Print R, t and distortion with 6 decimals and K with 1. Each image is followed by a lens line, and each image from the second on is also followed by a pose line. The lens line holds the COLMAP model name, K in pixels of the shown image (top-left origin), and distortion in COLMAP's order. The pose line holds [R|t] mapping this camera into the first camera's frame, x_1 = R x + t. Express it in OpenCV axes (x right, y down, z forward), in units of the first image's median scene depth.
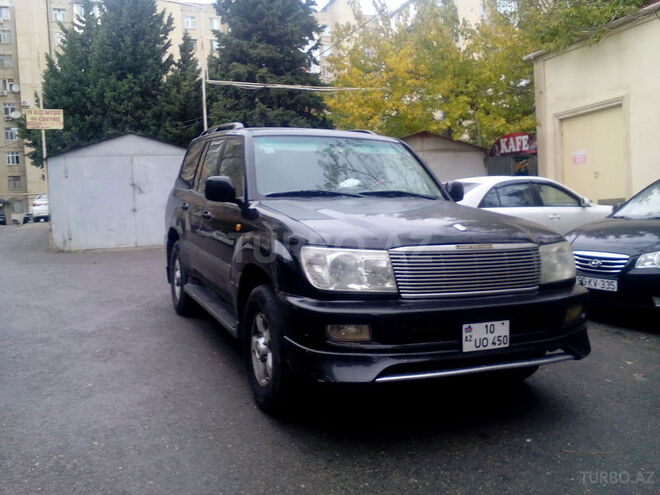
lens RADIAL K [[615.0, 0, 330.2], [0, 615.0, 249.2], [0, 0, 1]] dist [0.025117, 0.000000]
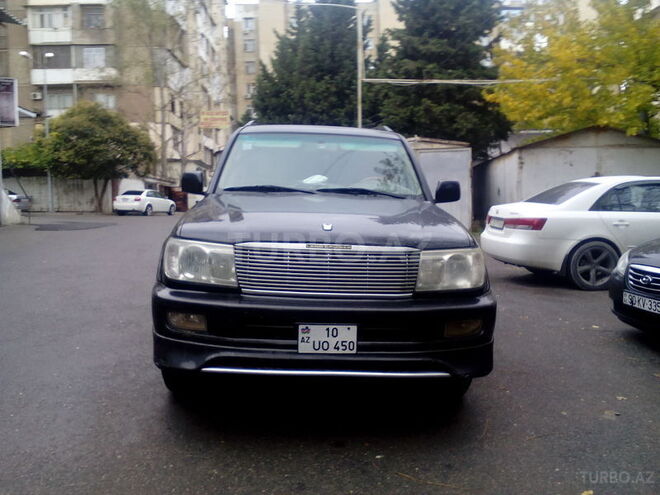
lens RADIAL K [[615.0, 0, 328.5], [0, 615.0, 244.8], [0, 0, 1]] dist [0.025117, 0.000000]
pose [[0.938060, 0.054648, -0.342136, 0.110002], [-0.055163, 0.998443, 0.008234, -0.002857], [0.342053, 0.011149, 0.939614, 0.018154]]
